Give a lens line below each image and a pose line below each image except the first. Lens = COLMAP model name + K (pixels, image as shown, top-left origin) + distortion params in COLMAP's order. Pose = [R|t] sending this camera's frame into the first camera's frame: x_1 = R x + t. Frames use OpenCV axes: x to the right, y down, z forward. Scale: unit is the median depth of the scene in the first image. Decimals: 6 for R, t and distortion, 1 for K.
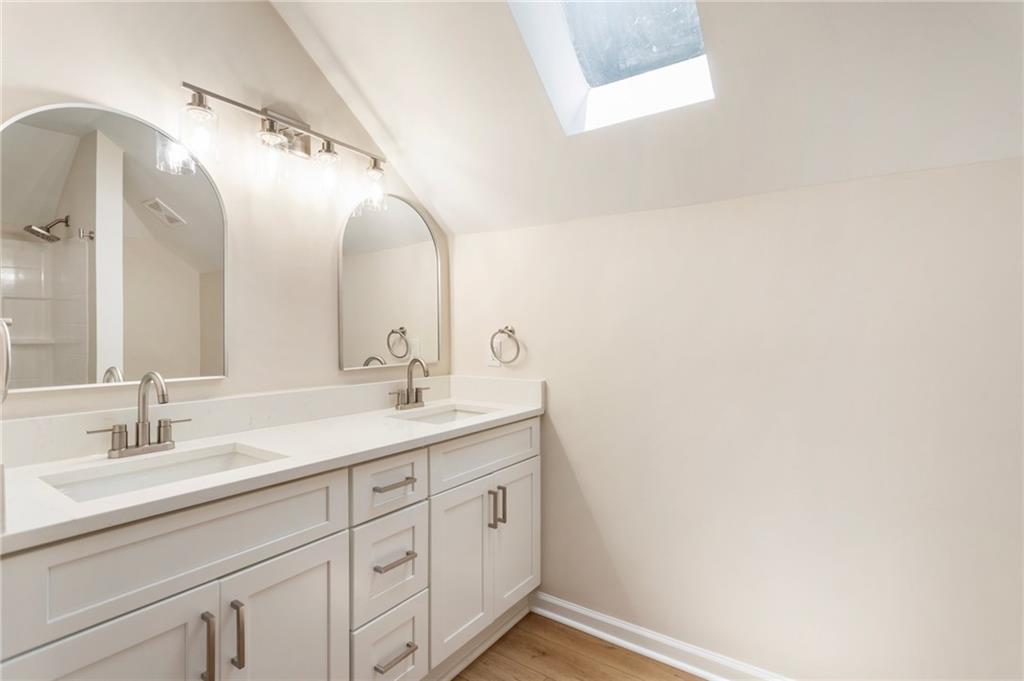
lens RADIAL K [[483.2, 0, 516.8], [0, 483.2, 336.5], [0, 0, 1]] dist [0.002694, 0.000898]
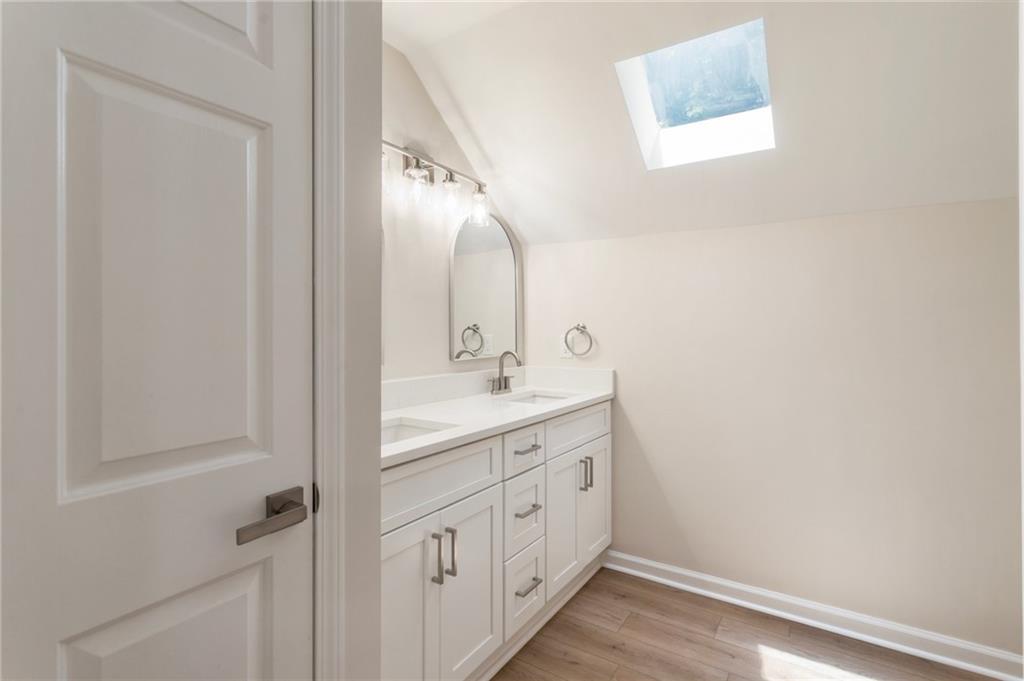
lens RADIAL K [[495.2, 0, 512.0], [0, 495.2, 325.6], [0, 0, 1]] dist [-0.000090, -0.000102]
pose [[0.999716, -0.000829, 0.023811, -0.246607], [0.001126, 0.999922, -0.012430, -0.001863], [-0.023799, 0.012453, 0.999639, -0.227516]]
